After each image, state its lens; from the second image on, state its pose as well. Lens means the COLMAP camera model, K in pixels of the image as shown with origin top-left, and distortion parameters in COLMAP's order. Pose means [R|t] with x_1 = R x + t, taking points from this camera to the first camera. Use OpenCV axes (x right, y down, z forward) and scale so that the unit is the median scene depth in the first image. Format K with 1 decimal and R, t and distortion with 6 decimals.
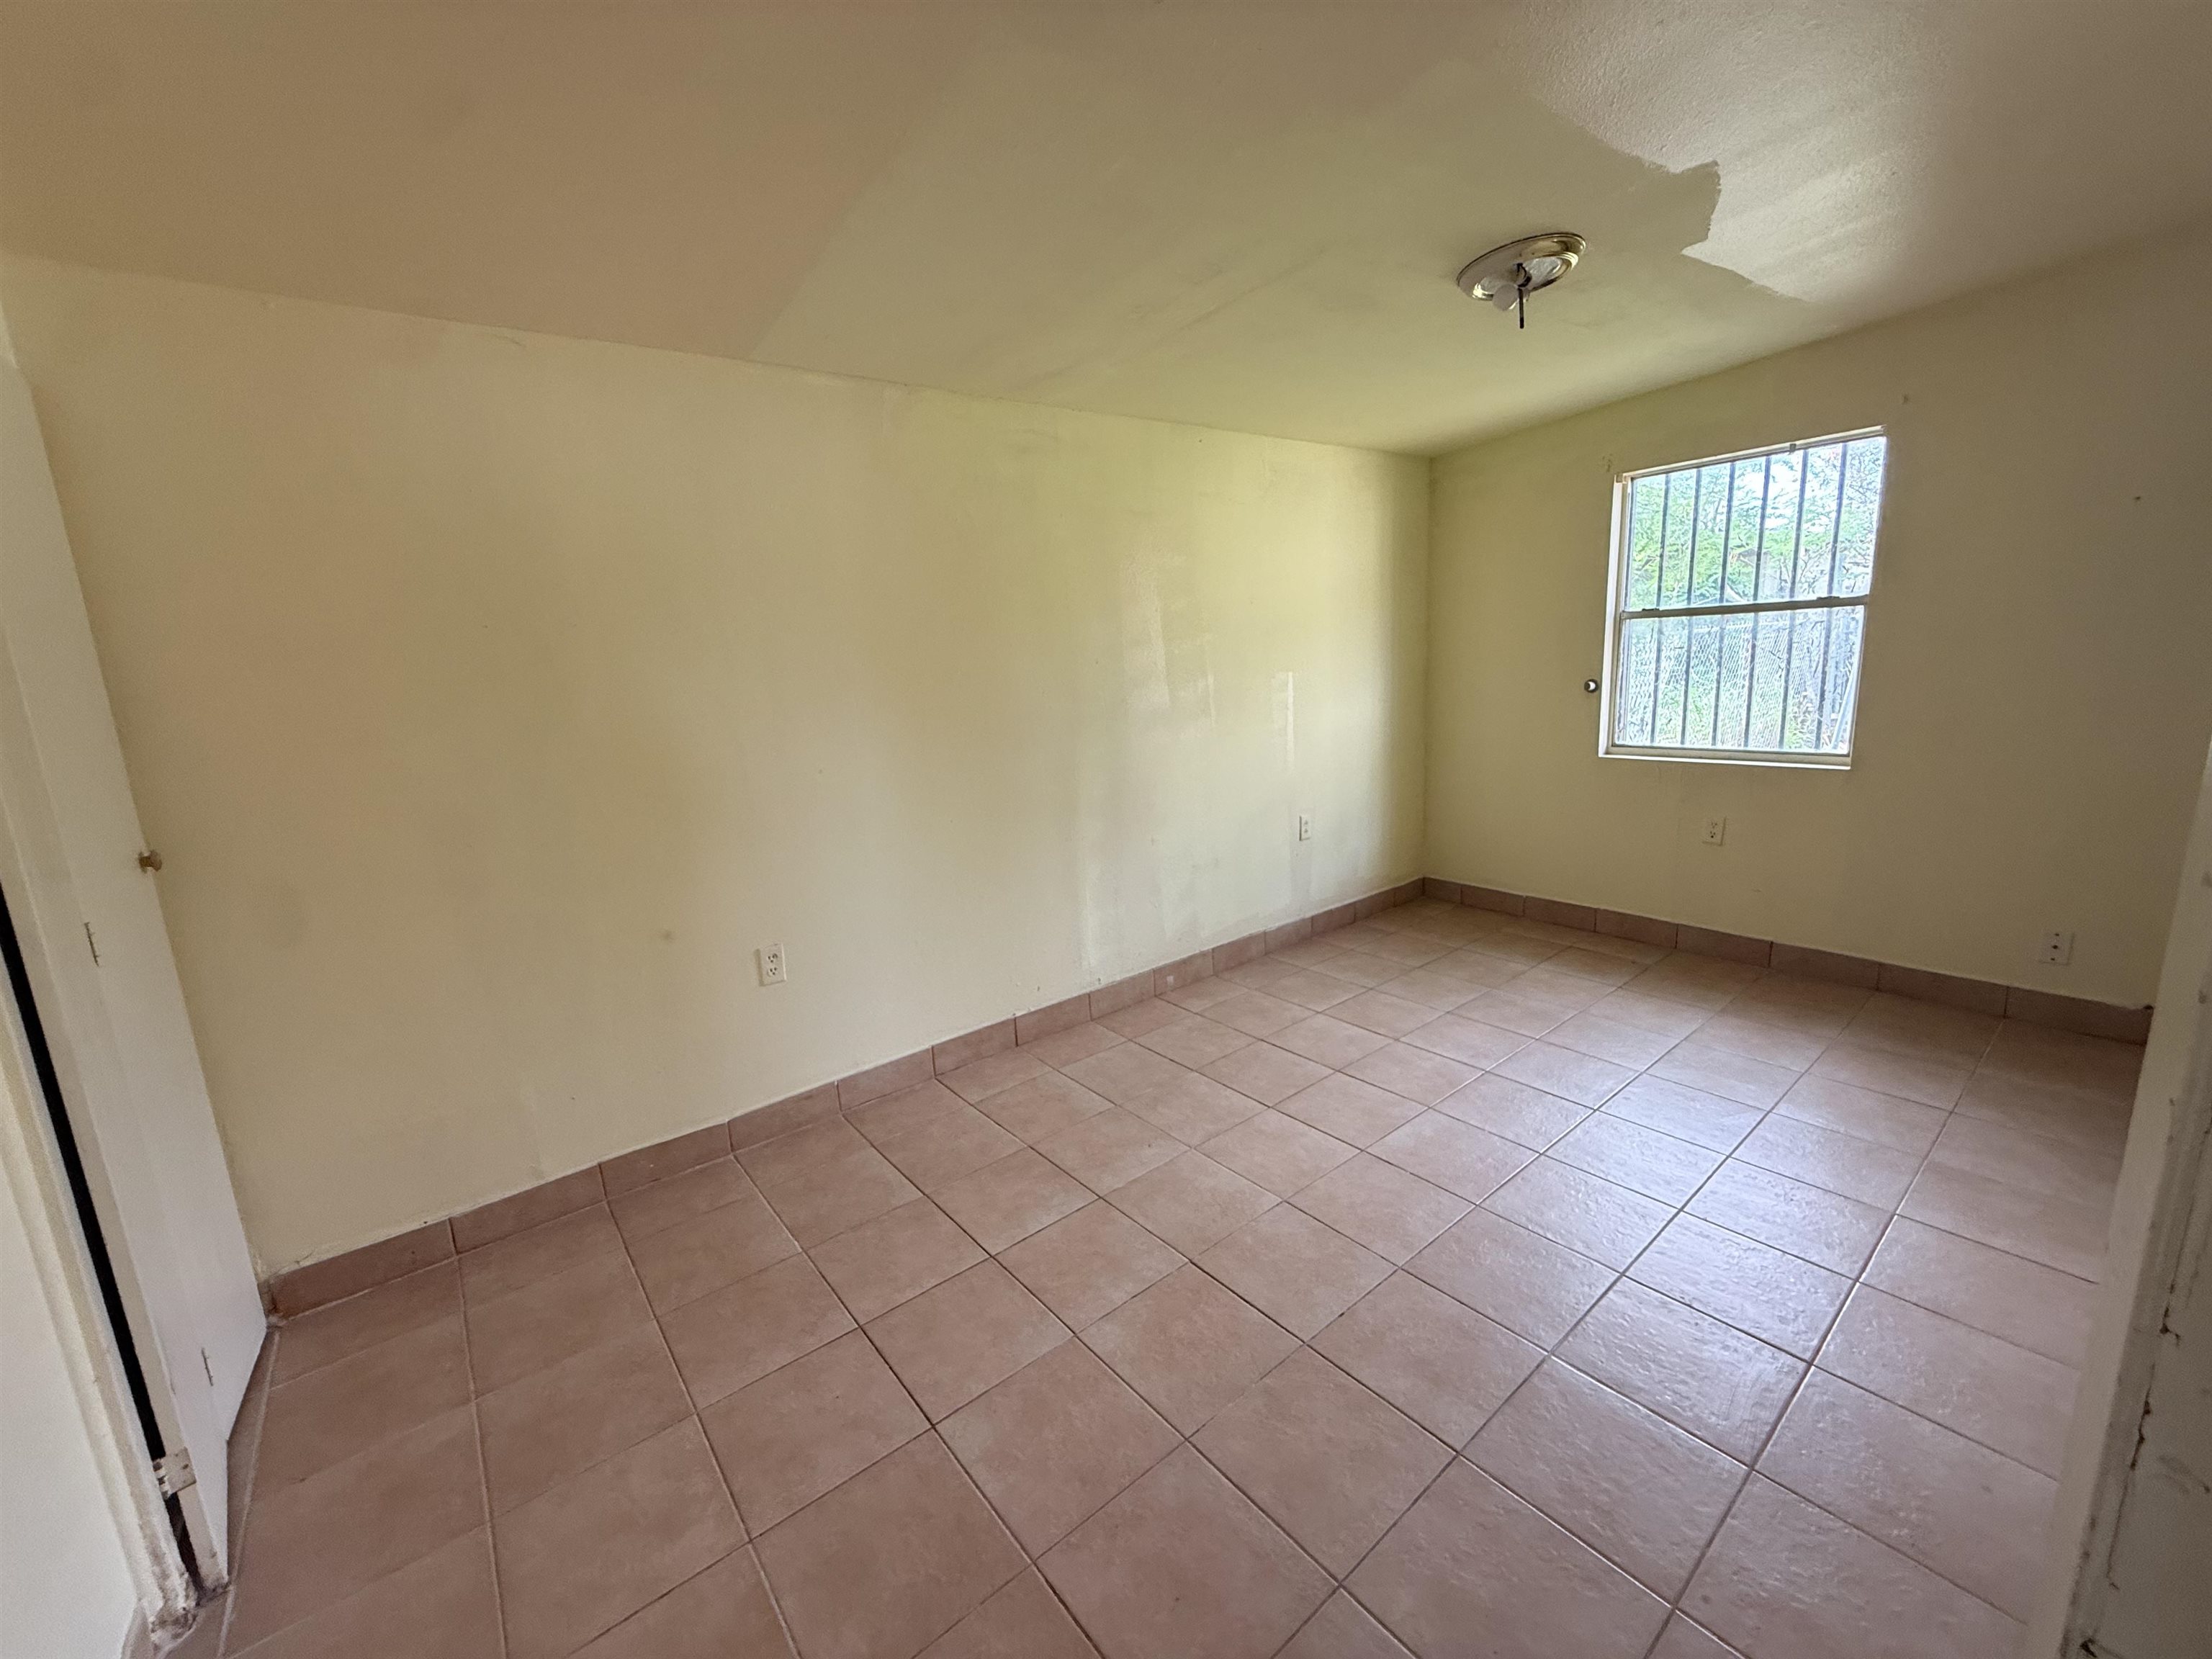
lens RADIAL K [[880.8, 0, 1108.0], [0, 880.8, 825.0], [0, 0, 1]] dist [-0.000120, 0.000005]
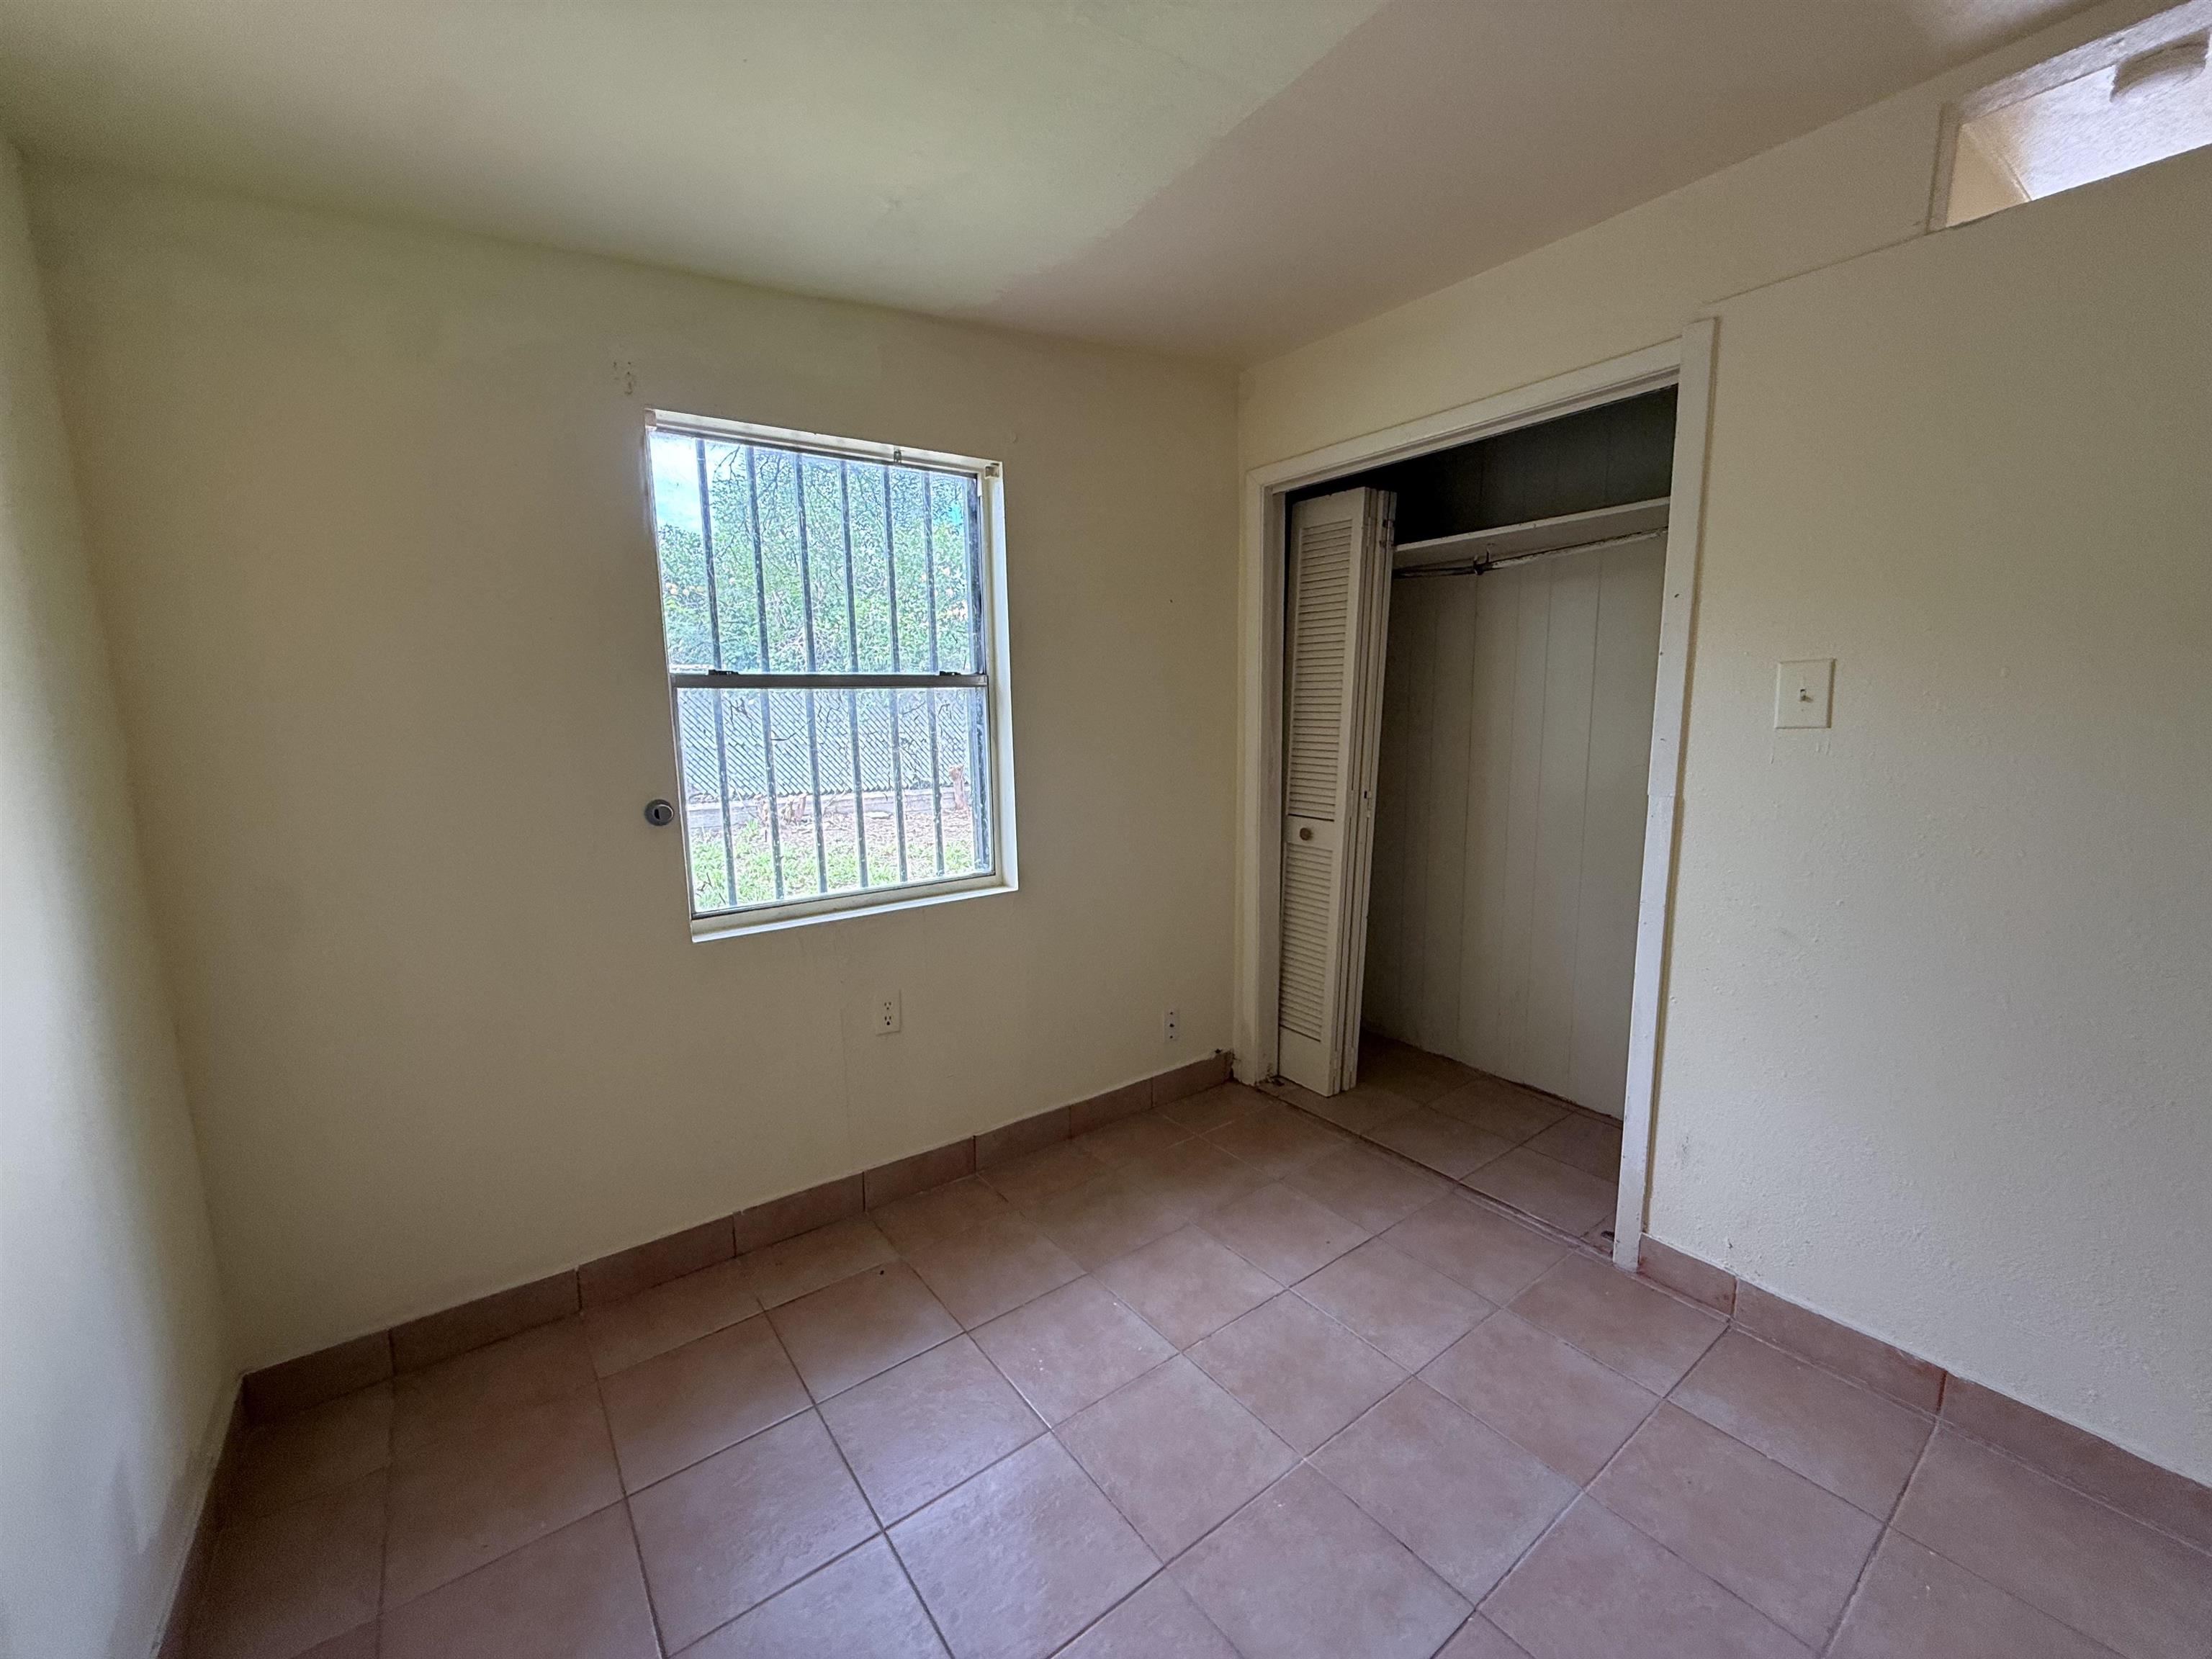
lens RADIAL K [[880.8, 0, 1114.2], [0, 880.8, 833.5], [0, 0, 1]] dist [-0.000120, 0.000005]
pose [[0.010097, -0.101551, 0.994779, 0.050862], [0.189581, 0.976981, 0.097810, -0.161777], [-0.981813, 0.187604, 0.029116, 0.811076]]
